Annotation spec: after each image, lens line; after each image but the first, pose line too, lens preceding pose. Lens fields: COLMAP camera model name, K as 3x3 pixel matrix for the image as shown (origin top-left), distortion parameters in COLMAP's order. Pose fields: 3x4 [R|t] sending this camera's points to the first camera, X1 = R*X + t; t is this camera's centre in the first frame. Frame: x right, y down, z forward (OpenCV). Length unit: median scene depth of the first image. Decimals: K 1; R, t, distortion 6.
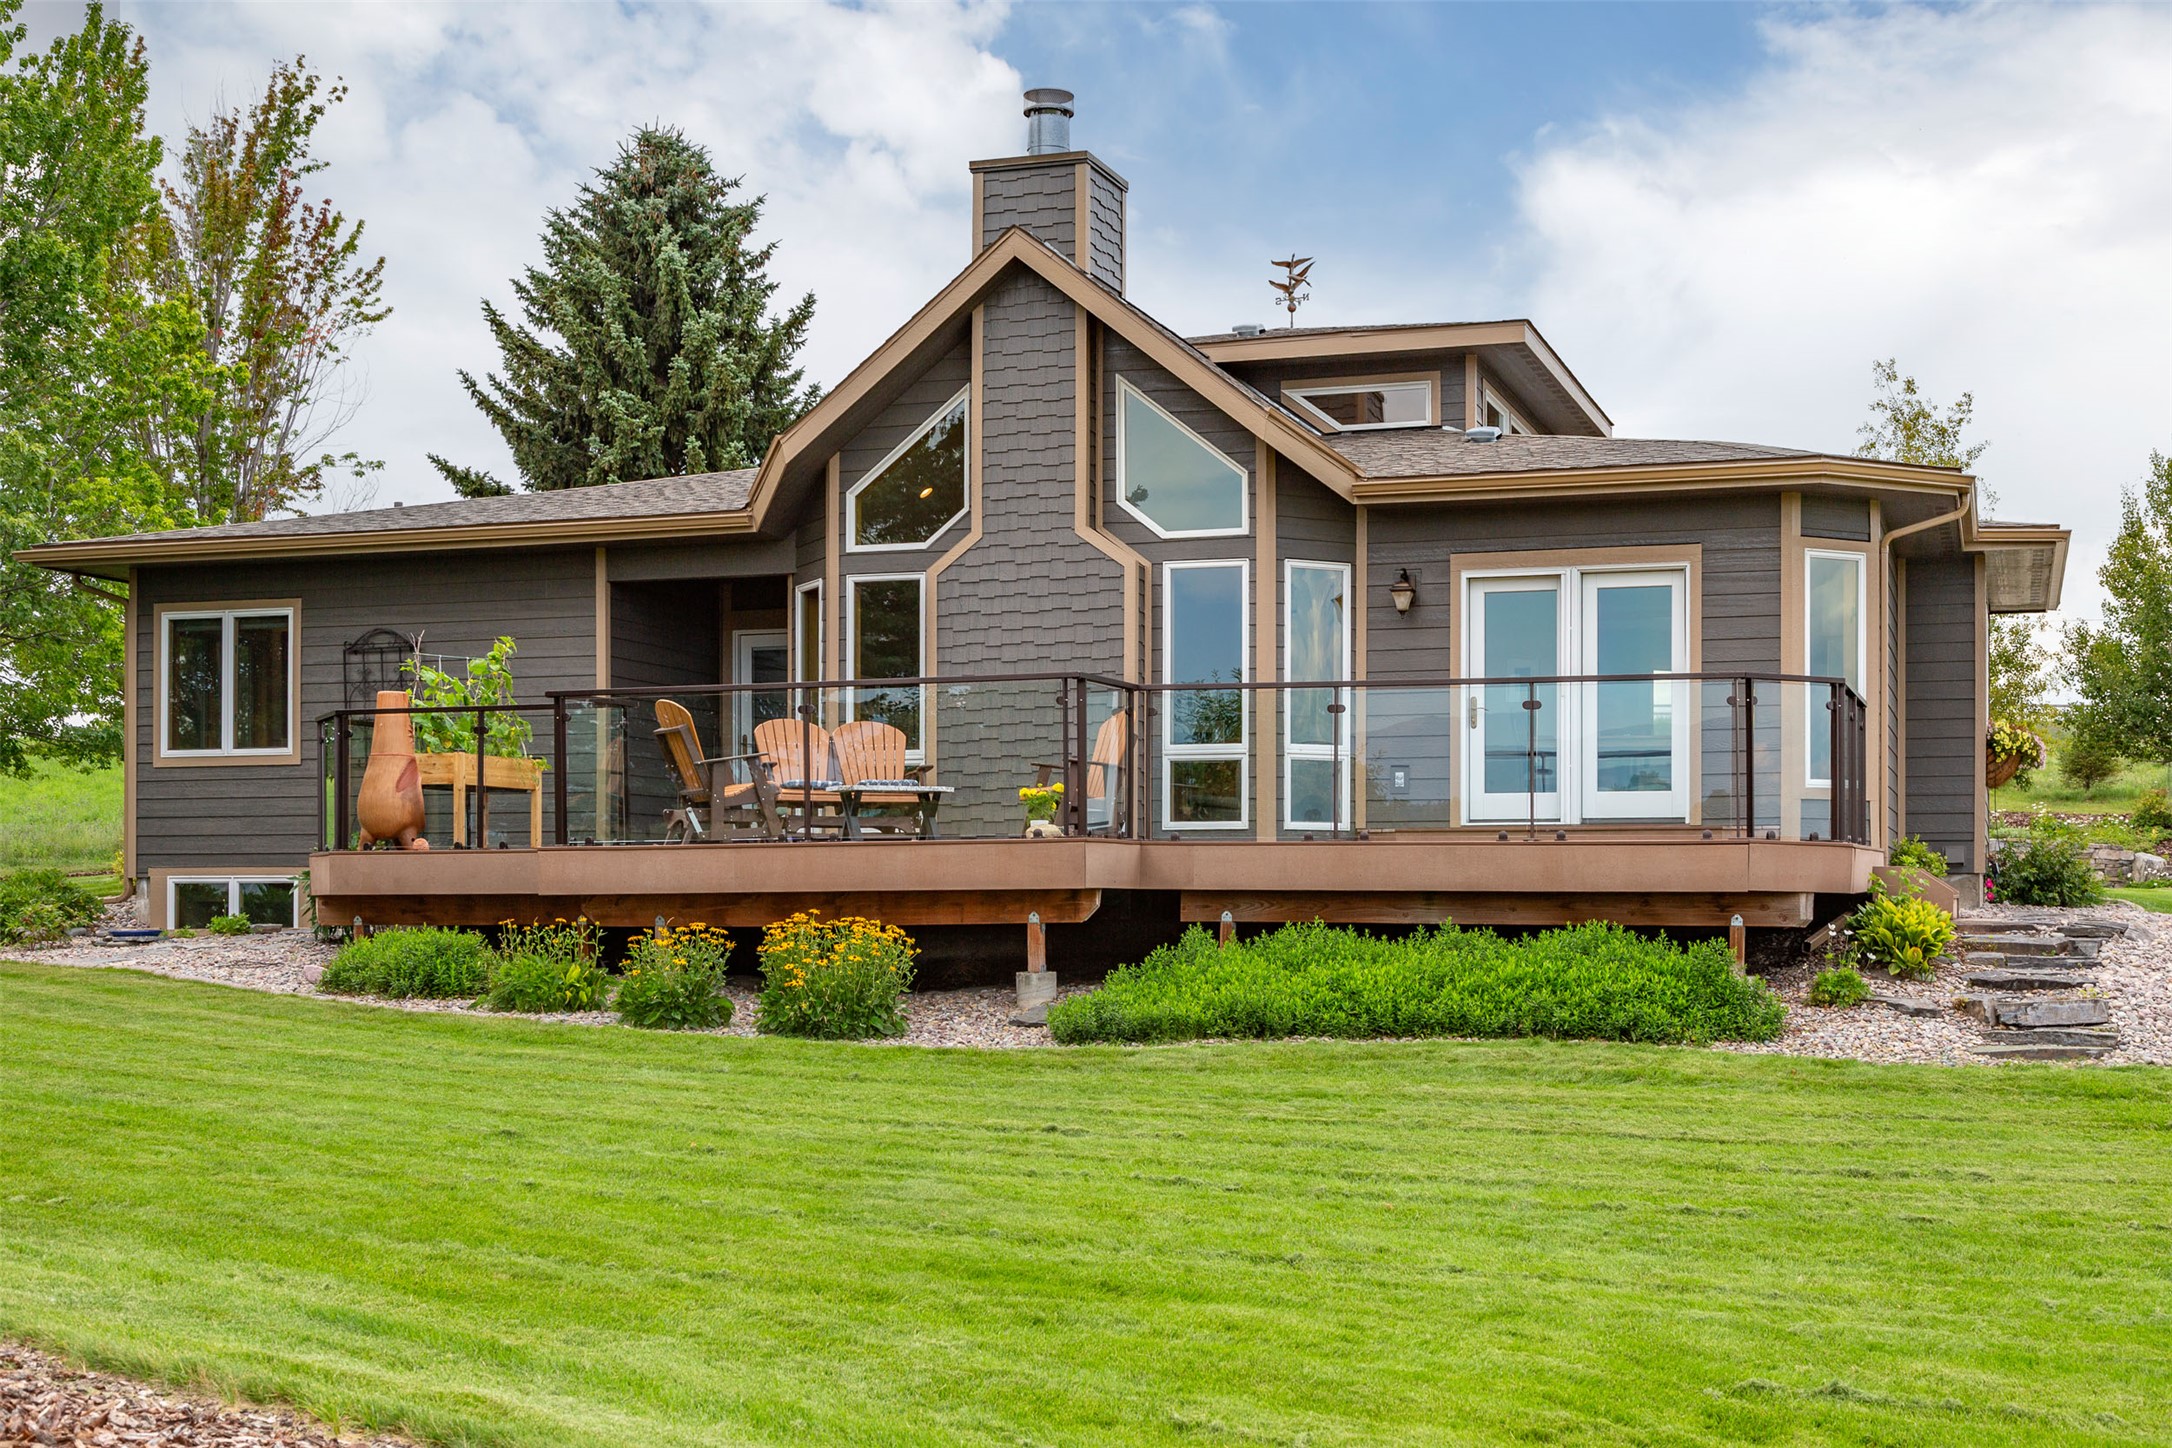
lens RADIAL K [[2525.3, 0, 1085.5], [0, 2525.3, 735.0], [0, 0, 1]] dist [0.036787, 0.000000]
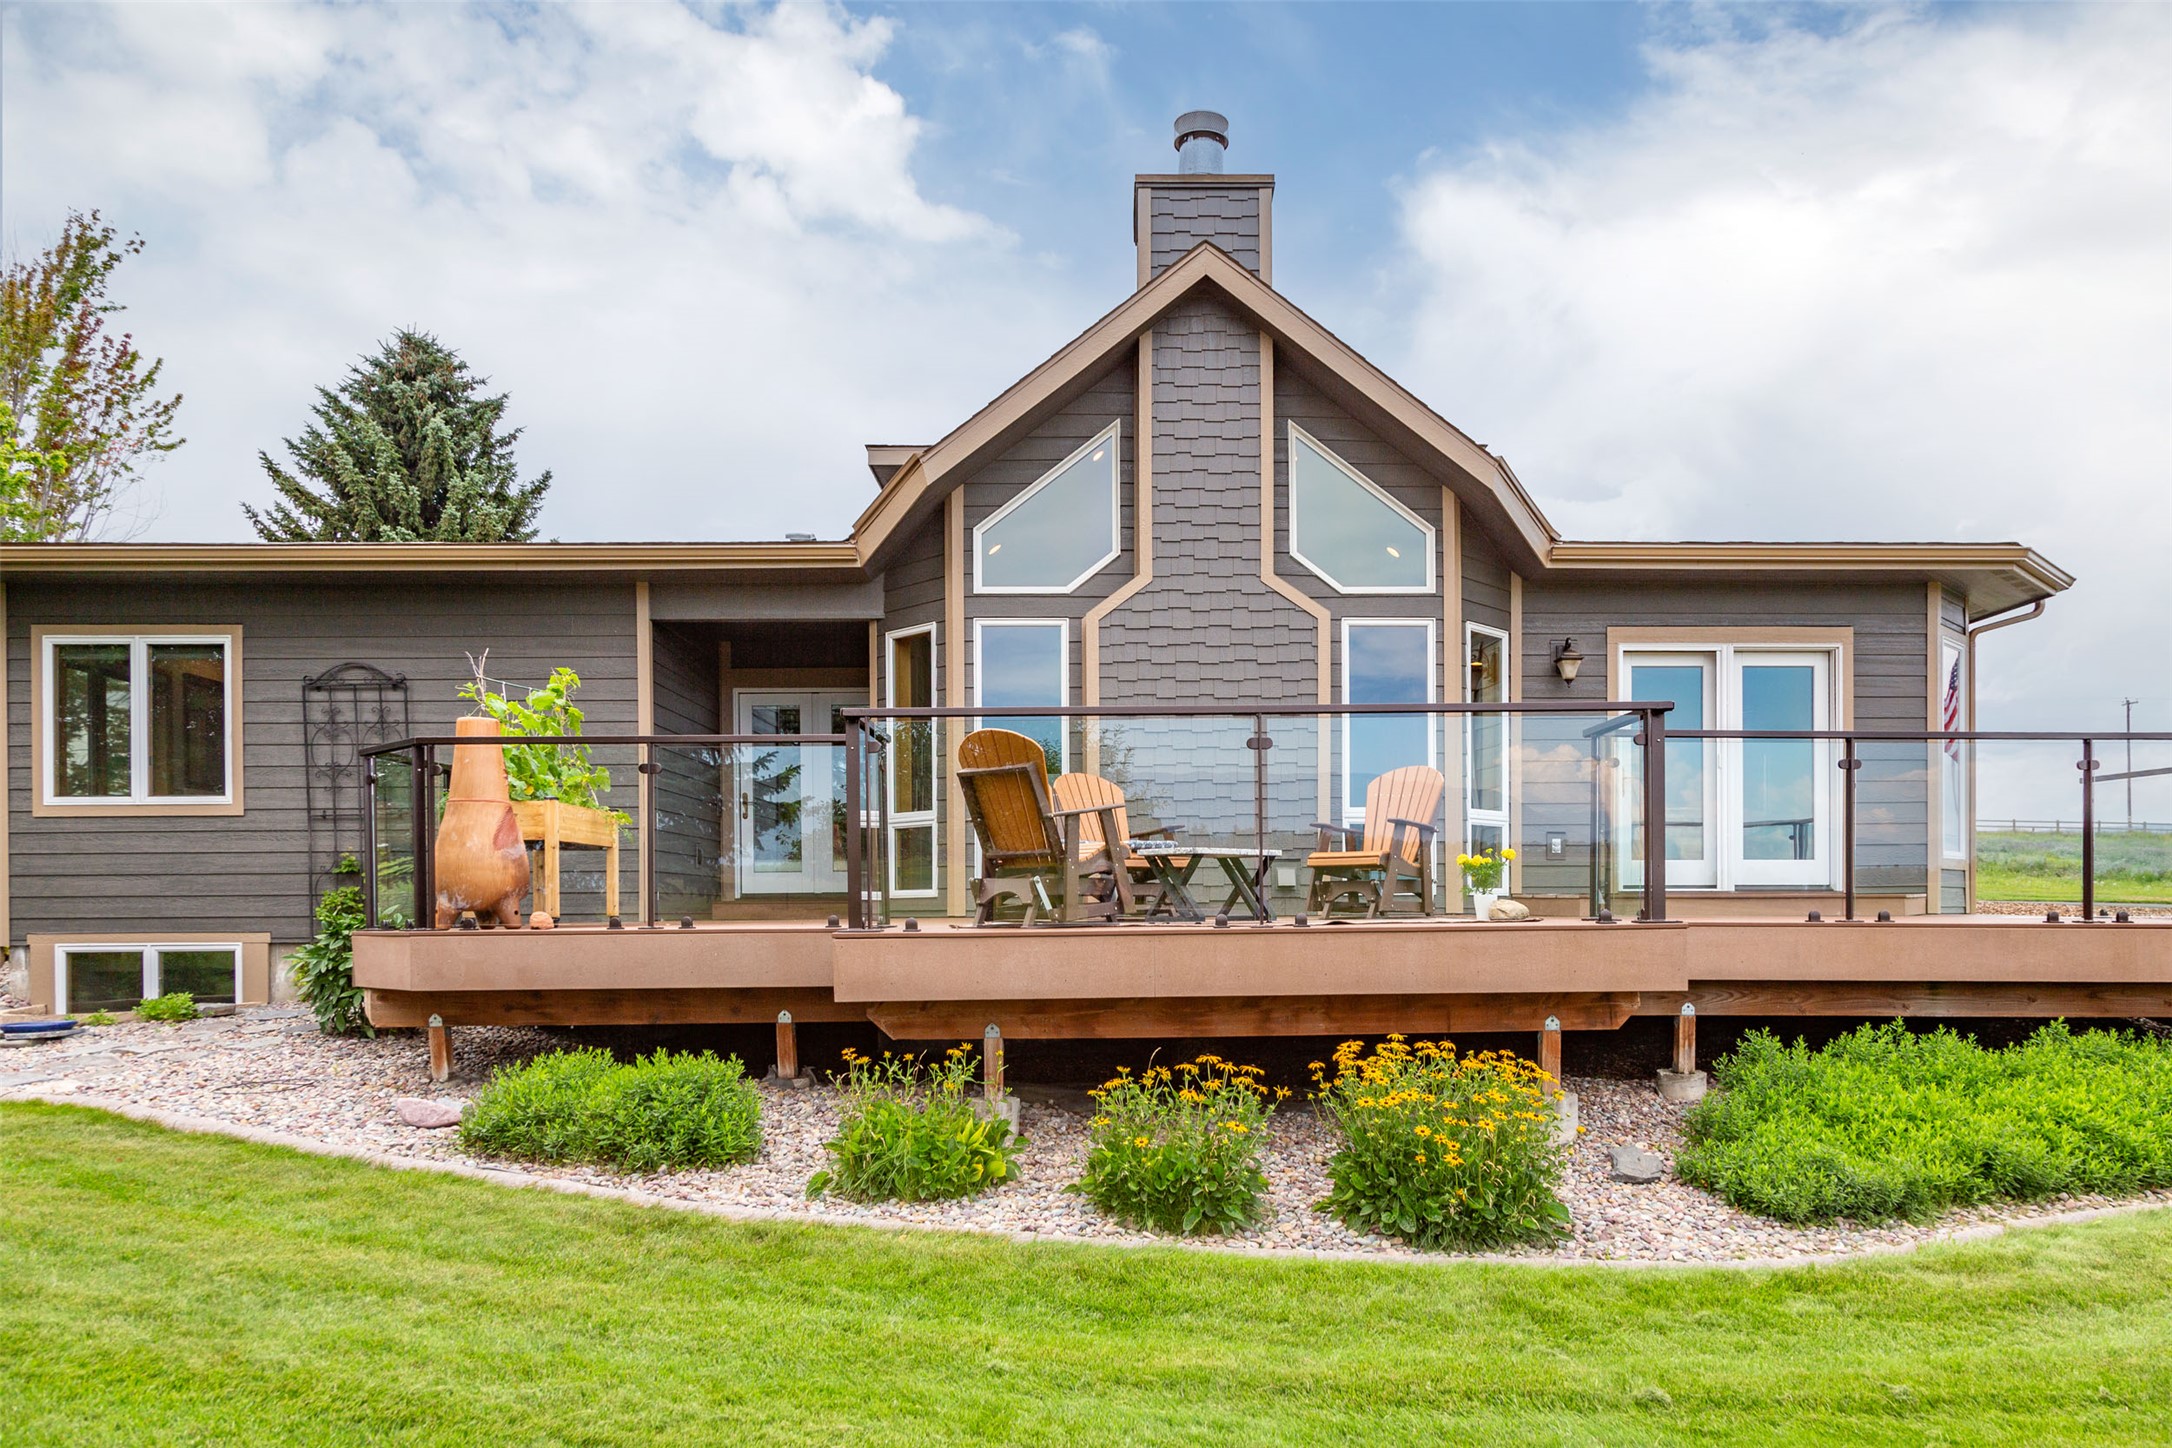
lens RADIAL K [[1450.5, 0, 1150.4], [0, 1450.5, 862.8], [0, 0, 1]] dist [-0.003875, 0.011412]
pose [[0.935430, 0.005828, 0.353463, -0.195874], [-0.016498, 0.999494, 0.027182, 0.009201], [-0.353126, -0.031258, 0.935053, 0.426419]]
